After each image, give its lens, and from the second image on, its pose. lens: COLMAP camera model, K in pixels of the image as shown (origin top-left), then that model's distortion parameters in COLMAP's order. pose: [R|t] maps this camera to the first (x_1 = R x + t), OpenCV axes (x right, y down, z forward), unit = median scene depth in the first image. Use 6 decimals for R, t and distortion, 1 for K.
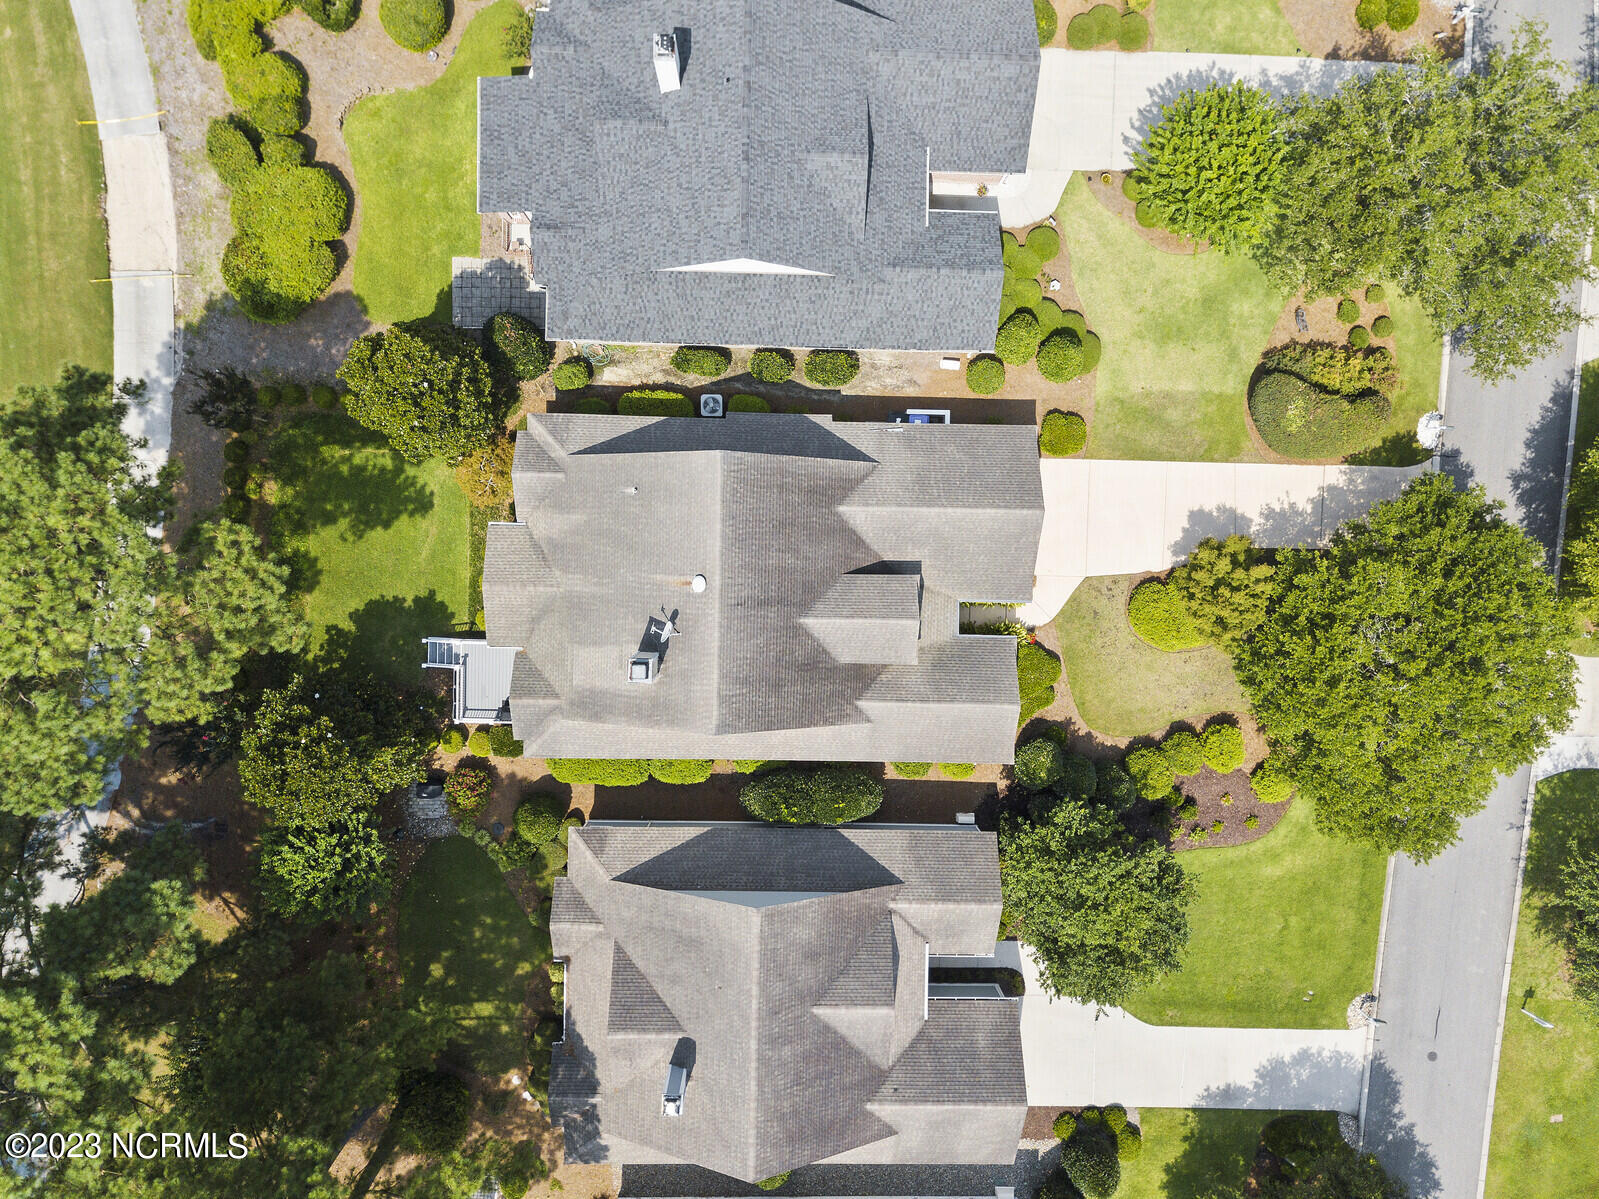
lens RADIAL K [[1220.7, 0, 807.7], [0, 1220.7, 606.9], [0, 0, 1]] dist [0.024086, 0.000722]
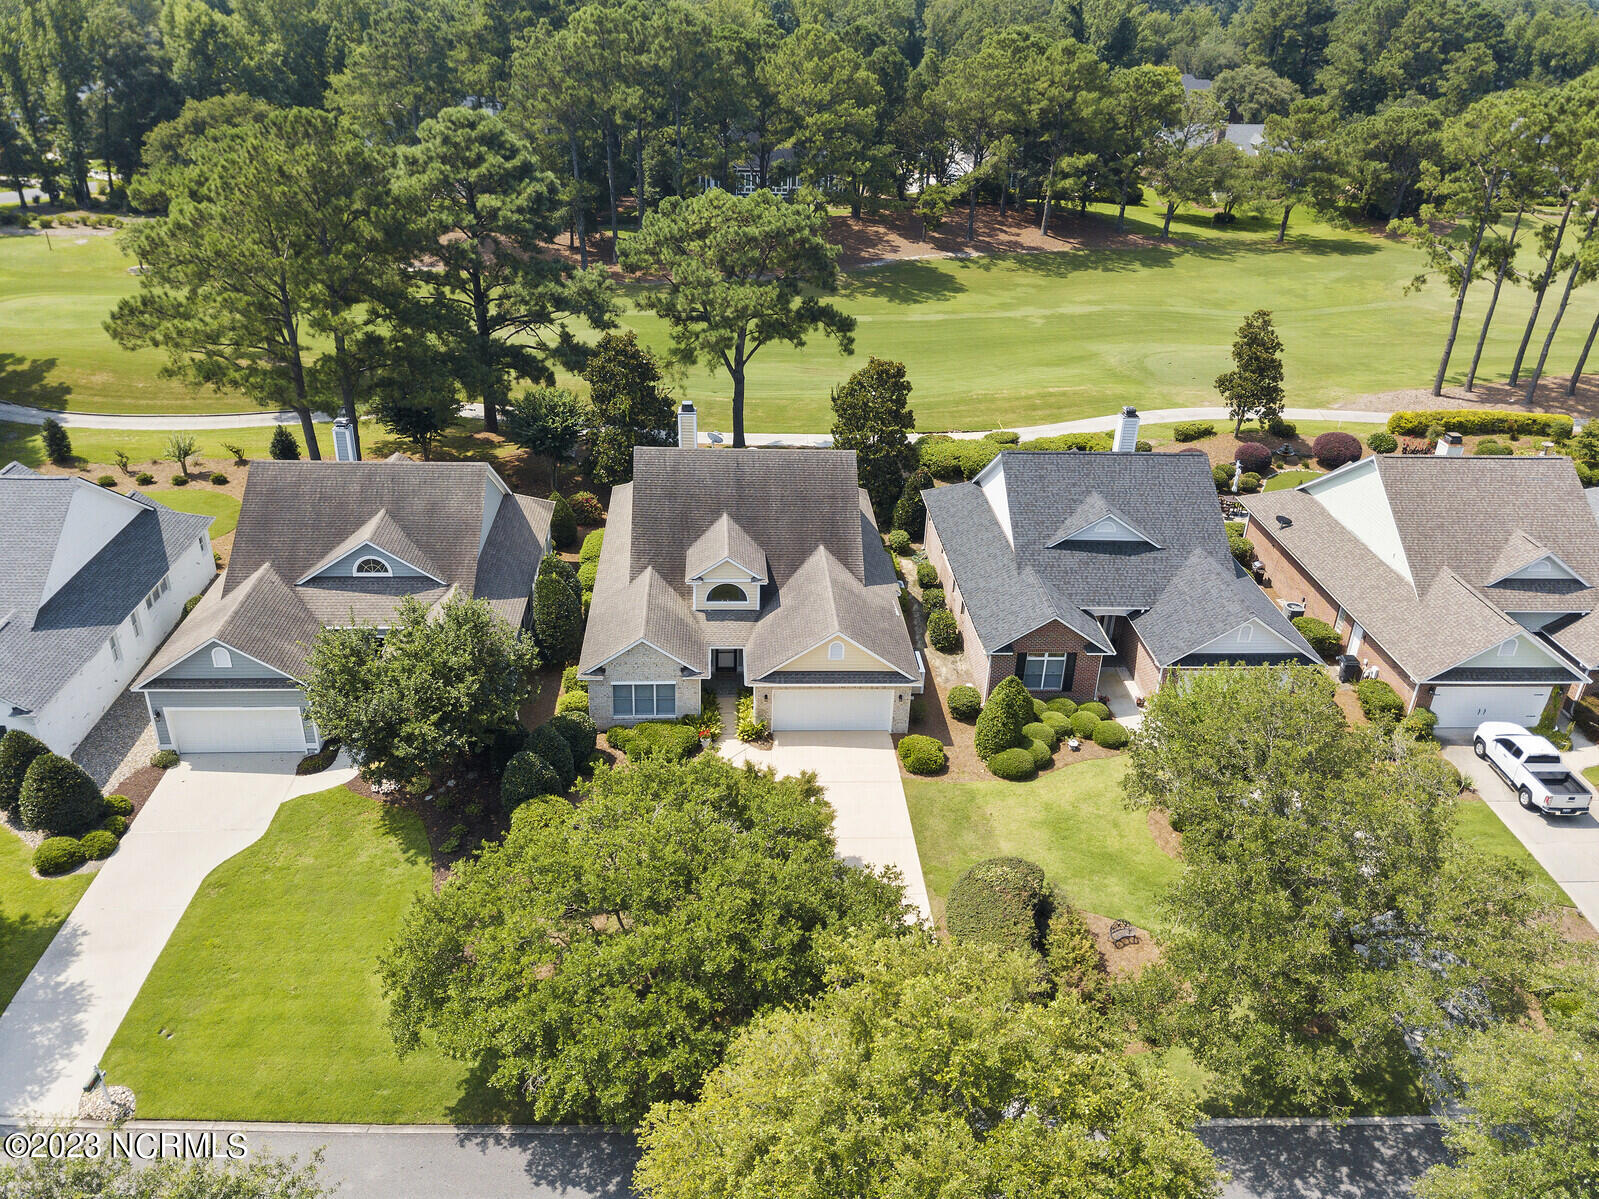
lens RADIAL K [[1232.4, 0, 805.5], [0, 1232.4, 606.7], [0, 0, 1]] dist [0.029700, 0.003253]
pose [[0.088175, 0.436951, -0.895153, 0.989734], [-0.993033, -0.031960, -0.113418, 0.059412], [-0.078167, 0.898917, 0.431089, 0.493821]]
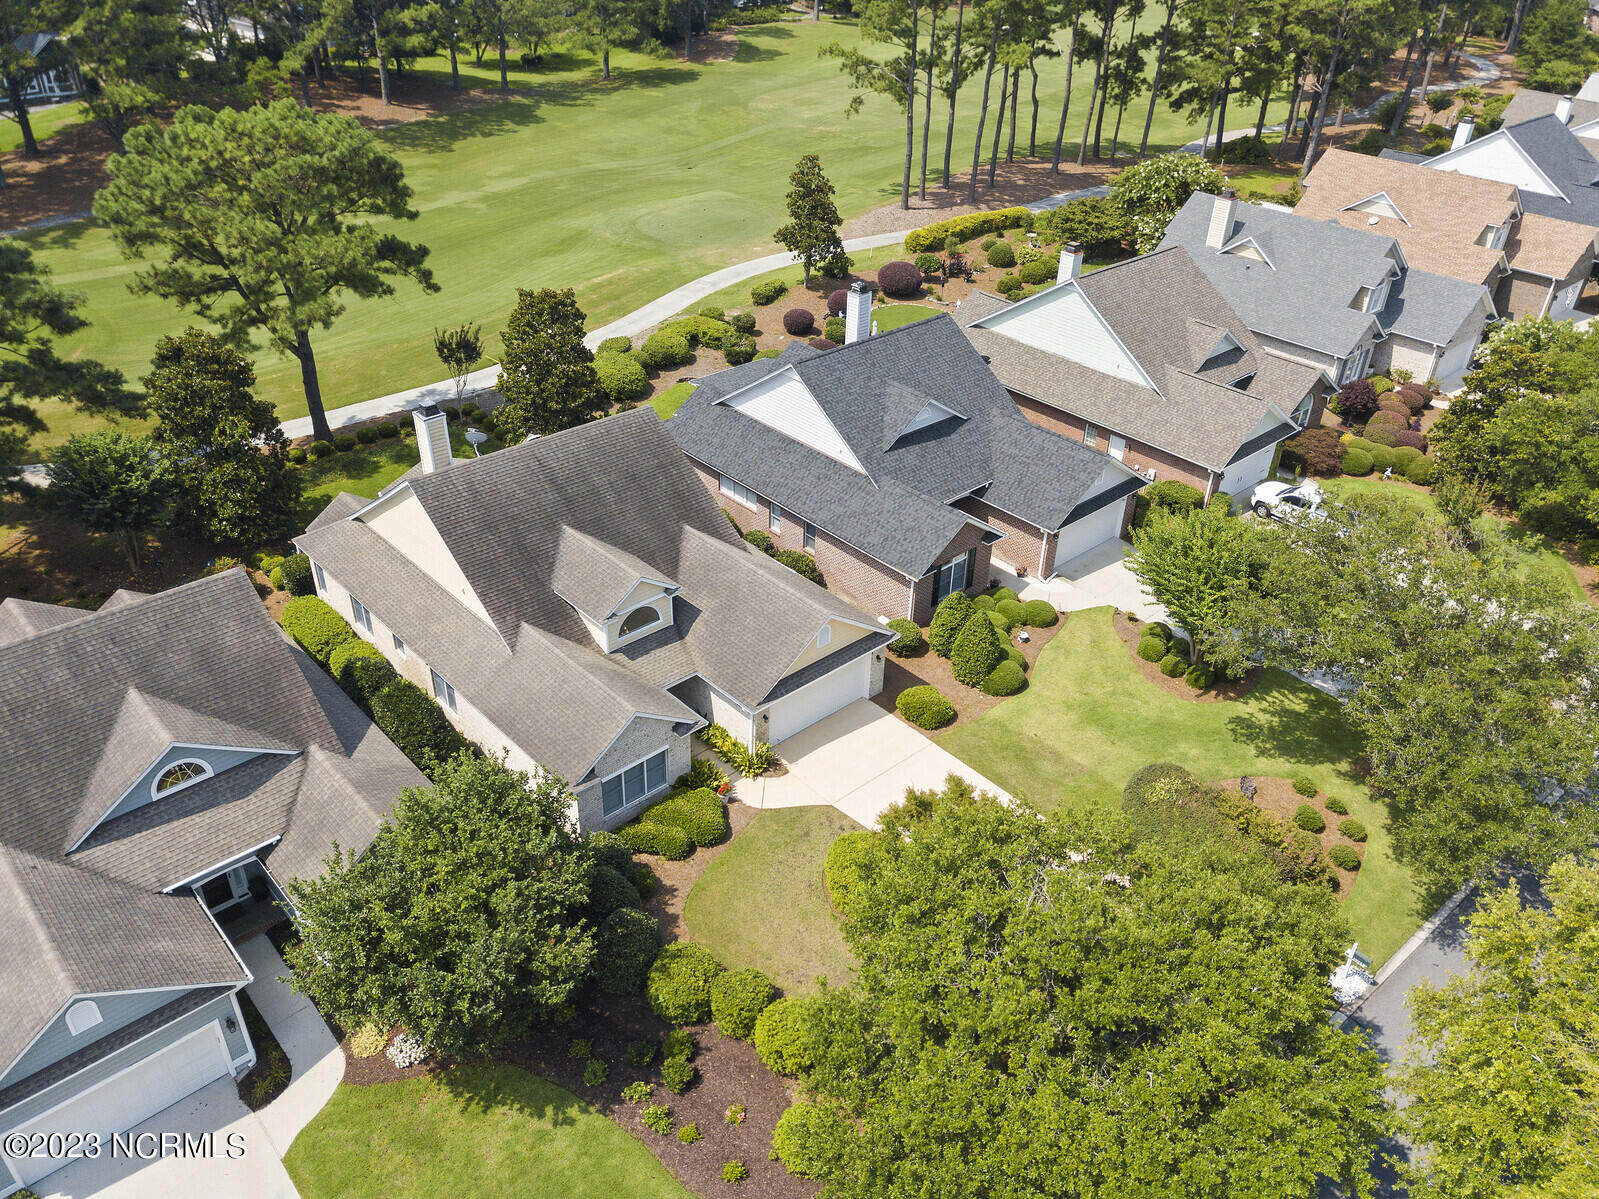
lens RADIAL K [[1232.4, 0, 805.5], [0, 1232.4, 606.7], [0, 0, 1]] dist [0.029700, 0.003253]
pose [[0.689816, 0.383476, -0.614085, 0.651106], [-0.723032, 0.321392, -0.611500, 0.427049], [-0.037133, 0.865825, 0.498966, 0.504517]]
